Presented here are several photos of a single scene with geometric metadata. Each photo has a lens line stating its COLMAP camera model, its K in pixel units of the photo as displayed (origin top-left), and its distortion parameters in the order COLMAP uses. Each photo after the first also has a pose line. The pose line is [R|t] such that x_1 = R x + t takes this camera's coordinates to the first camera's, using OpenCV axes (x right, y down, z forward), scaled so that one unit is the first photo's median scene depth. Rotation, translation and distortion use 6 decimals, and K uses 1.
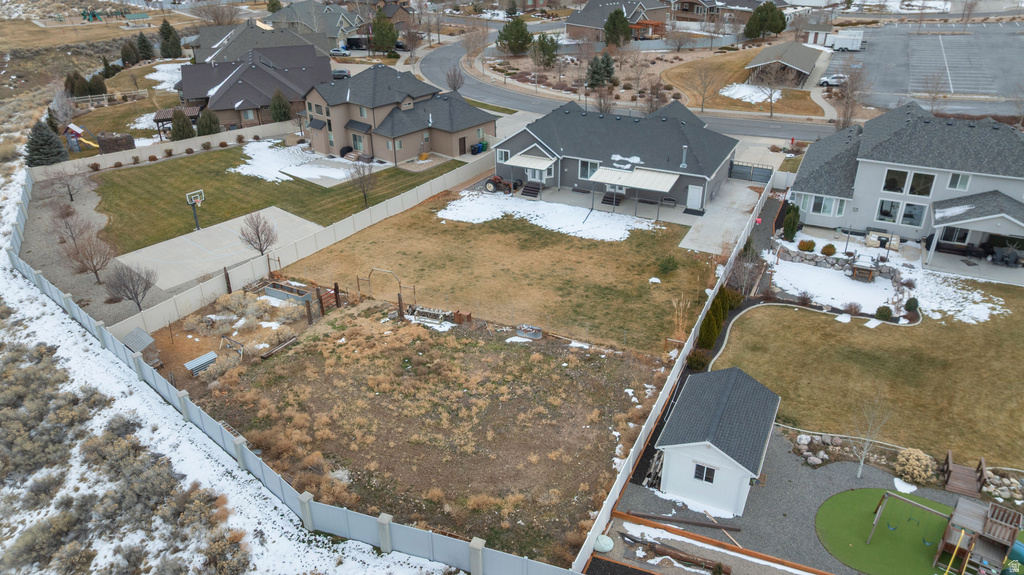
lens RADIAL K [[720.9, 0, 513.9], [0, 720.9, 287.3], [0, 0, 1]] dist [-0.028215, 0.024722]
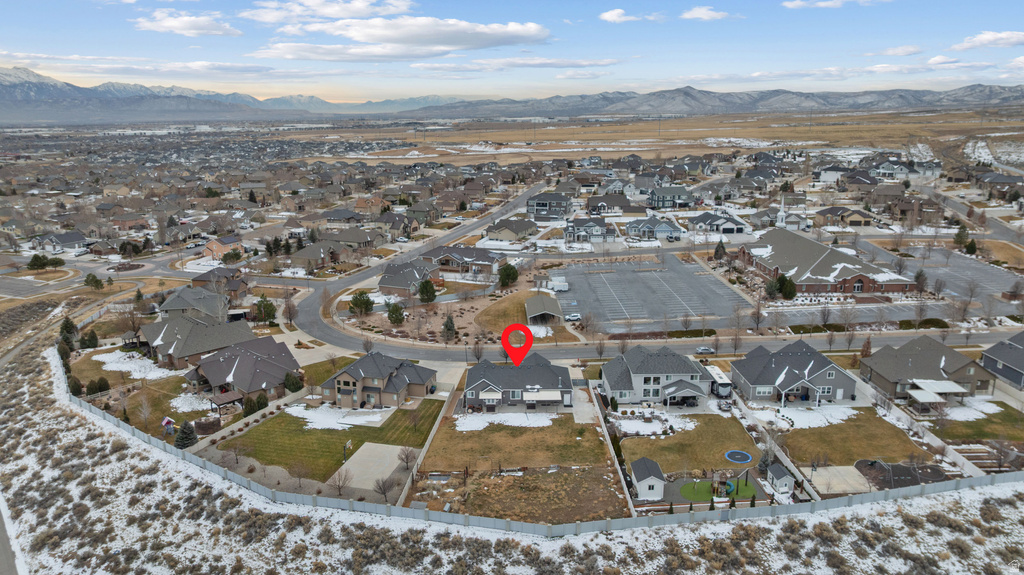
lens RADIAL K [[720.9, 0, 513.9], [0, 720.9, 287.3], [0, 0, 1]] dist [-0.028215, 0.024722]
pose [[0.886599, -0.103197, 0.450880, -0.871493], [0.209423, 0.958715, -0.192375, -0.064807], [-0.412412, 0.264984, 0.871607, -0.970120]]
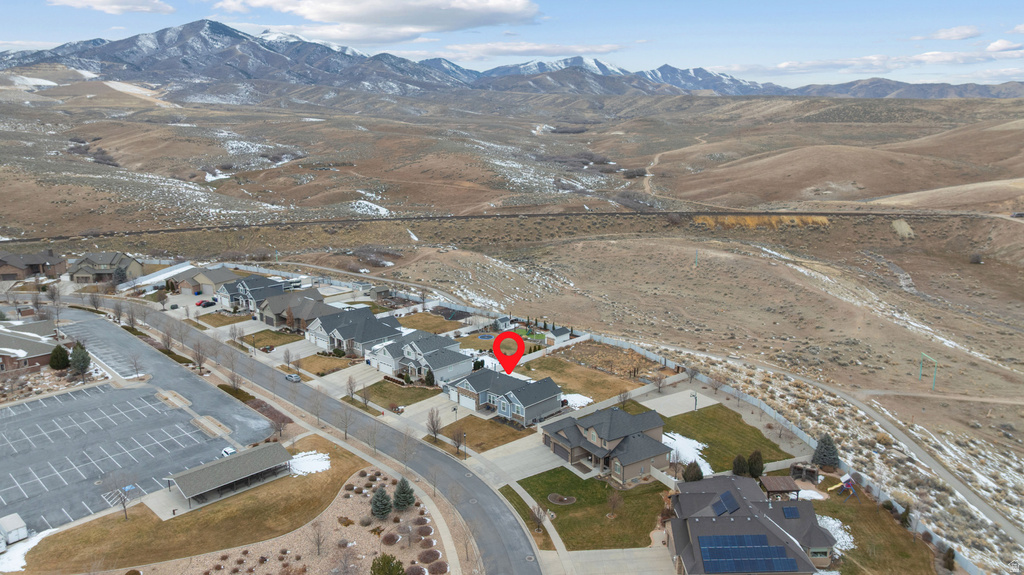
lens RADIAL K [[720.9, 0, 513.9], [0, 720.9, 287.3], [0, 0, 1]] dist [-0.028215, 0.024722]
pose [[-0.953618, -0.050022, 0.296833, -0.562297], [0.155867, 0.761551, 0.629083, -1.981825], [-0.257522, 0.646171, -0.718432, 2.628530]]
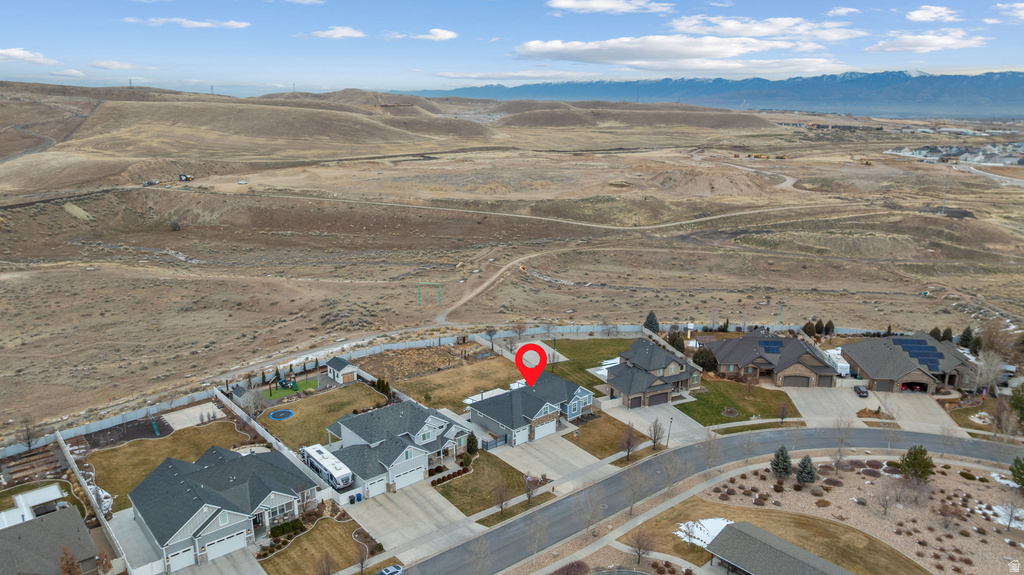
lens RADIAL K [[720.9, 0, 513.9], [0, 720.9, 287.3], [0, 0, 1]] dist [-0.028215, 0.024722]
pose [[-0.396612, 0.243274, -0.885165, 1.959748], [-0.430316, 0.802474, 0.413357, -1.328916], [0.810880, 0.544843, -0.213586, 1.353770]]
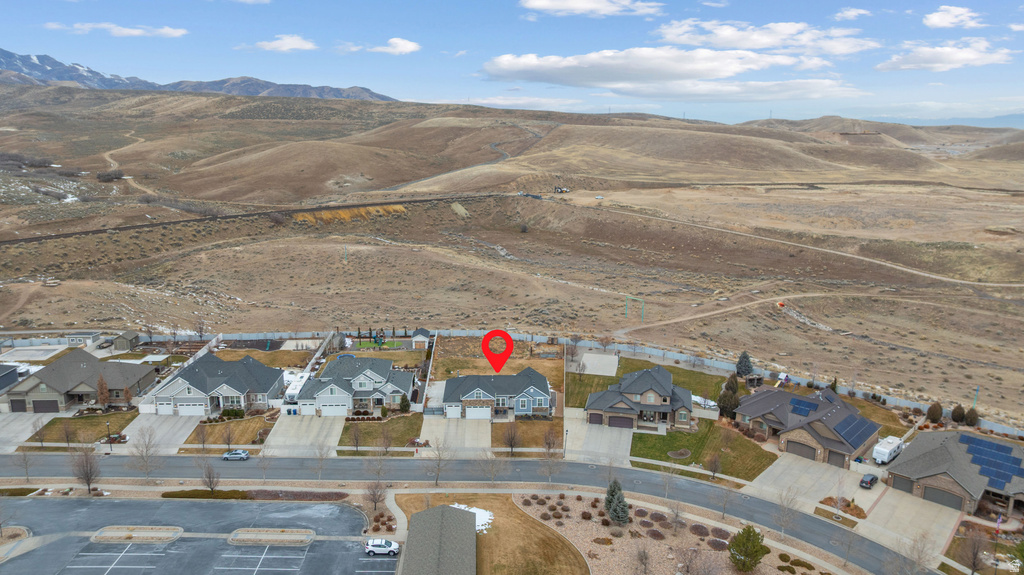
lens RADIAL K [[720.9, 0, 513.9], [0, 720.9, 287.3], [0, 0, 1]] dist [-0.028215, 0.024722]
pose [[-0.875778, 0.112171, -0.469500, 1.171699], [-0.225386, 0.765074, 0.603211, -1.897599], [0.426865, 0.634098, -0.644753, 2.451447]]
